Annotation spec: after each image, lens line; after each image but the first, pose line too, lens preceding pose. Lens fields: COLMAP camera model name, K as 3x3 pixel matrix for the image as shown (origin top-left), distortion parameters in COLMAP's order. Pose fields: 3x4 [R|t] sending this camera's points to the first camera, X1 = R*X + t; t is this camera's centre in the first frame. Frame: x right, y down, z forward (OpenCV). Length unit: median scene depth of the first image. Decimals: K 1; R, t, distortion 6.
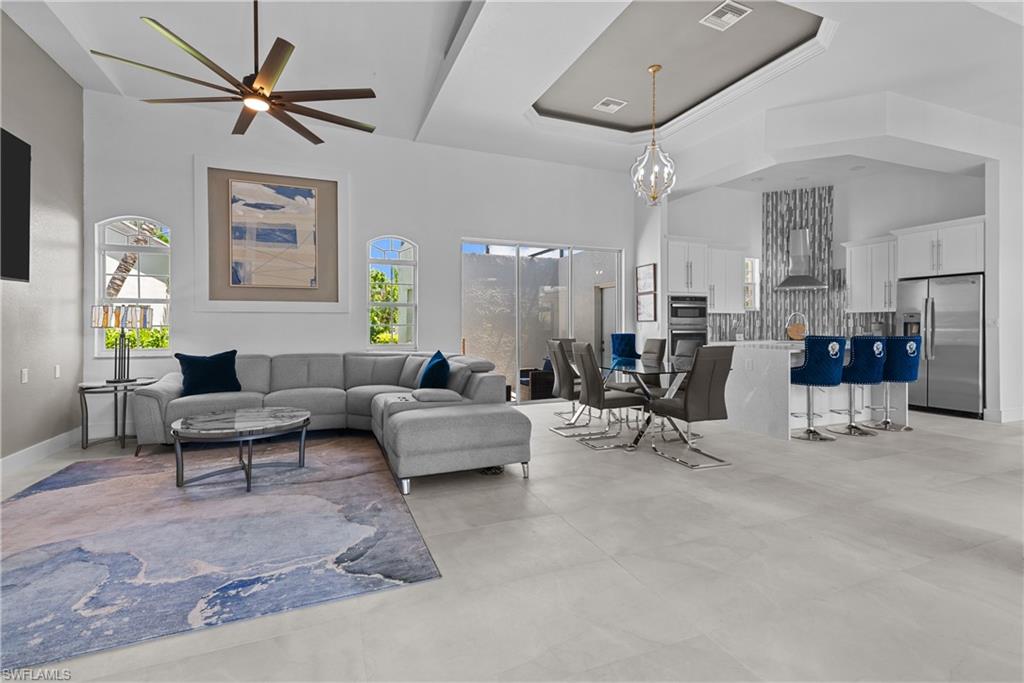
lens RADIAL K [[465.2, 0, 512.2], [0, 465.2, 325.7], [0, 0, 1]] dist [0.016459, -0.000623]
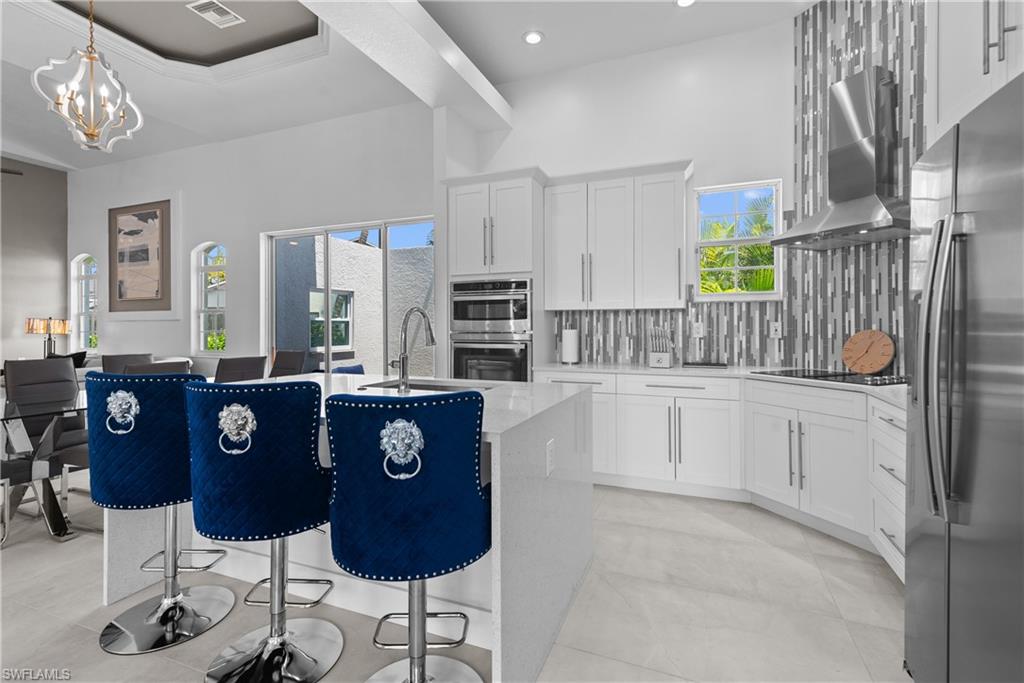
lens RADIAL K [[465.2, 0, 512.2], [0, 465.2, 325.7], [0, 0, 1]] dist [0.016459, -0.000623]
pose [[0.716787, -0.002190, -0.697289, 1.001409], [0.001599, 0.999998, -0.001497, -0.012500], [0.697290, -0.000042, 0.716789, 0.806543]]
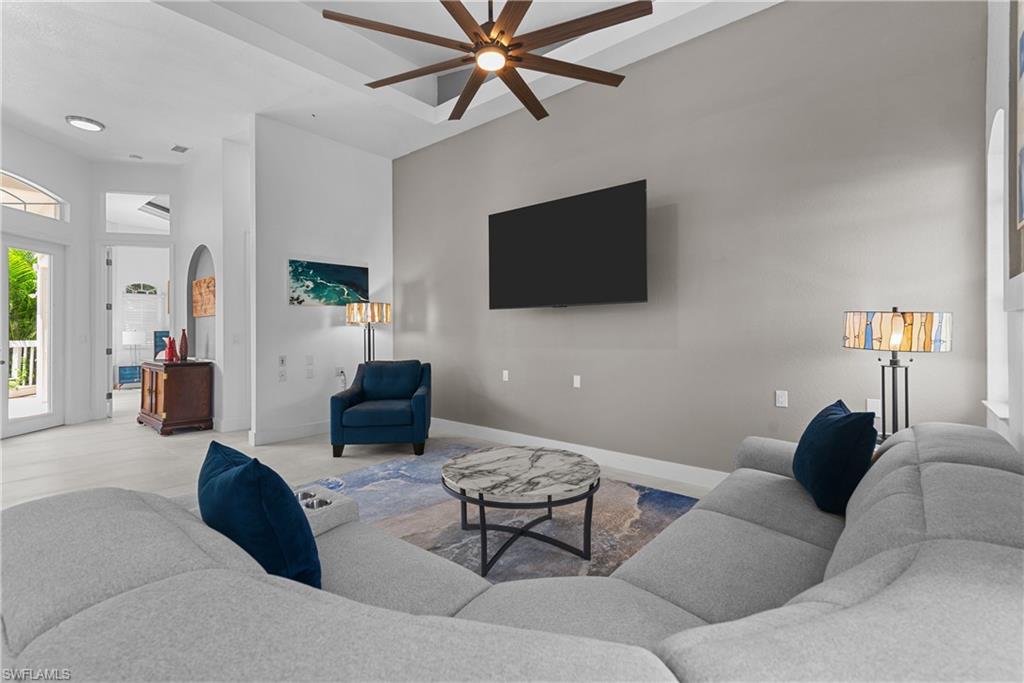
lens RADIAL K [[465.2, 0, 512.2], [0, 465.2, 325.7], [0, 0, 1]] dist [0.016459, -0.000623]
pose [[-0.884132, -0.003138, -0.467228, -0.133256], [0.001420, 0.999955, -0.009402, -0.015466], [0.467236, -0.008976, -0.884087, 1.090311]]
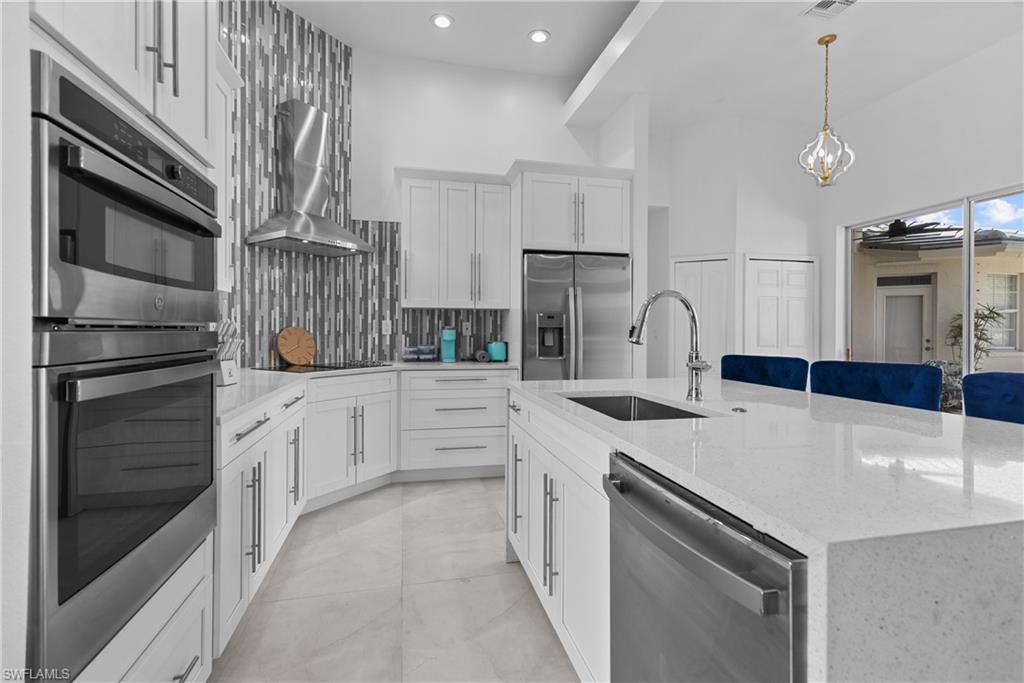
lens RADIAL K [[481.0, 0, 516.0], [0, 481.0, 335.2], [0, 0, 1]] dist [0.002084, 0.000026]
pose [[0.145383, -0.004141, 0.989367, 0.304726], [-0.003964, 0.999981, 0.004768, -0.000420], [-0.989368, -0.004615, 0.145363, 1.108809]]
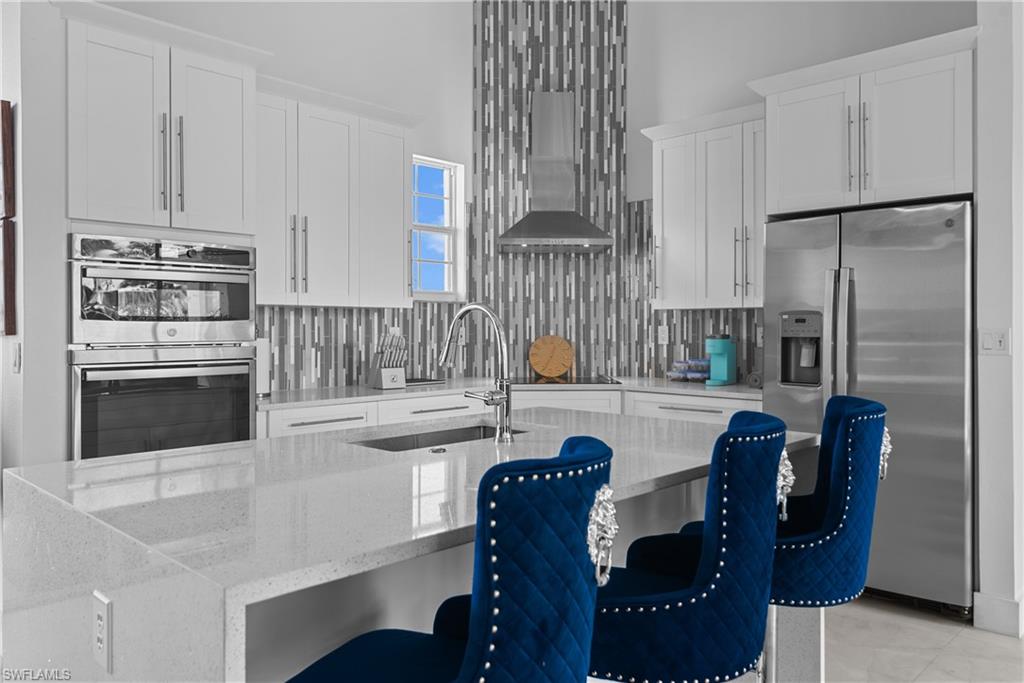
lens RADIAL K [[744.3, 0, 514.7], [0, 744.3, 329.0], [0, 0, 1]] dist [0.004543, 0.002044]
pose [[0.914093, 0.000305, 0.405503, 0.495065], [-0.000370, 1.000000, 0.000081, -0.015672], [-0.405503, -0.000224, 0.914094, 0.668706]]
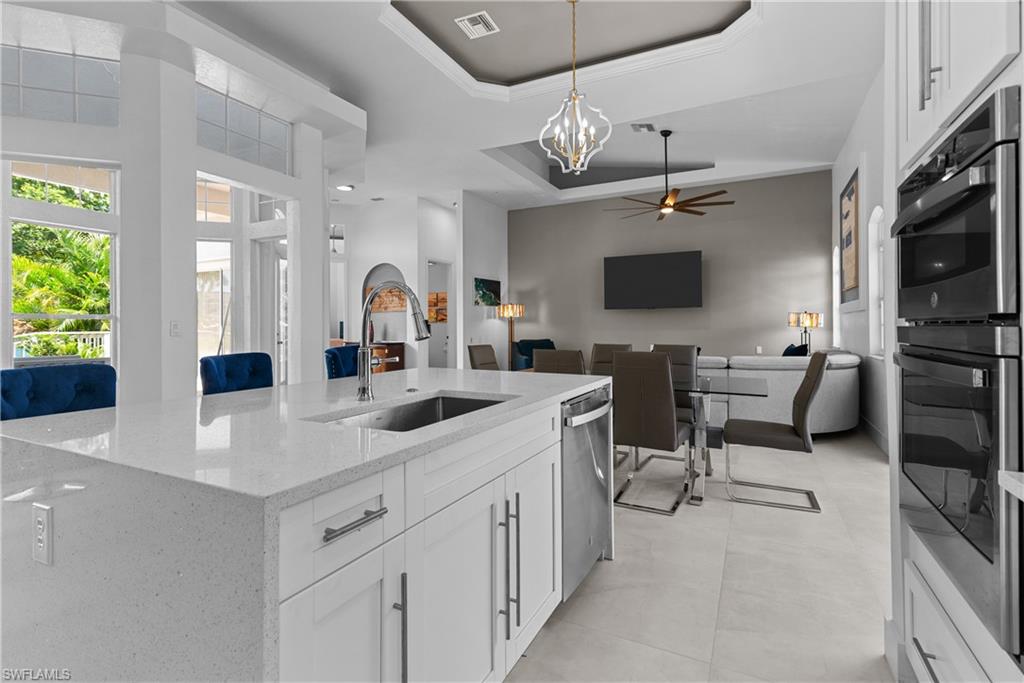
lens RADIAL K [[499.8, 0, 497.6], [0, 499.8, 323.7], [0, 0, 1]] dist [0.011941, 0.000150]
pose [[-0.759551, 0.000710, -0.650447, 0.856554], [0.002771, 0.999994, -0.002144, -0.003020], [0.650442, -0.003431, -0.759548, 1.351237]]
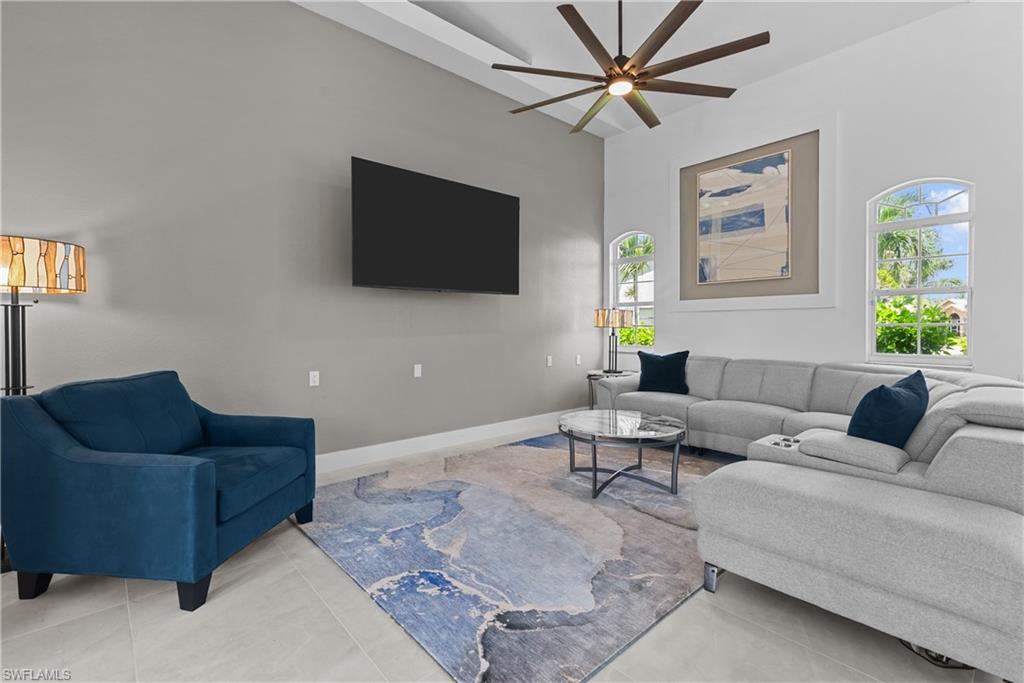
lens RADIAL K [[459.9, 0, 514.4], [0, 459.9, 328.3], [0, 0, 1]] dist [0.014682, -0.000207]
pose [[0.334815, 0.005664, -0.942267, 0.162571], [0.001495, 0.999977, 0.006542, -0.000833], [0.942283, -0.003599, 0.334799, 0.314866]]
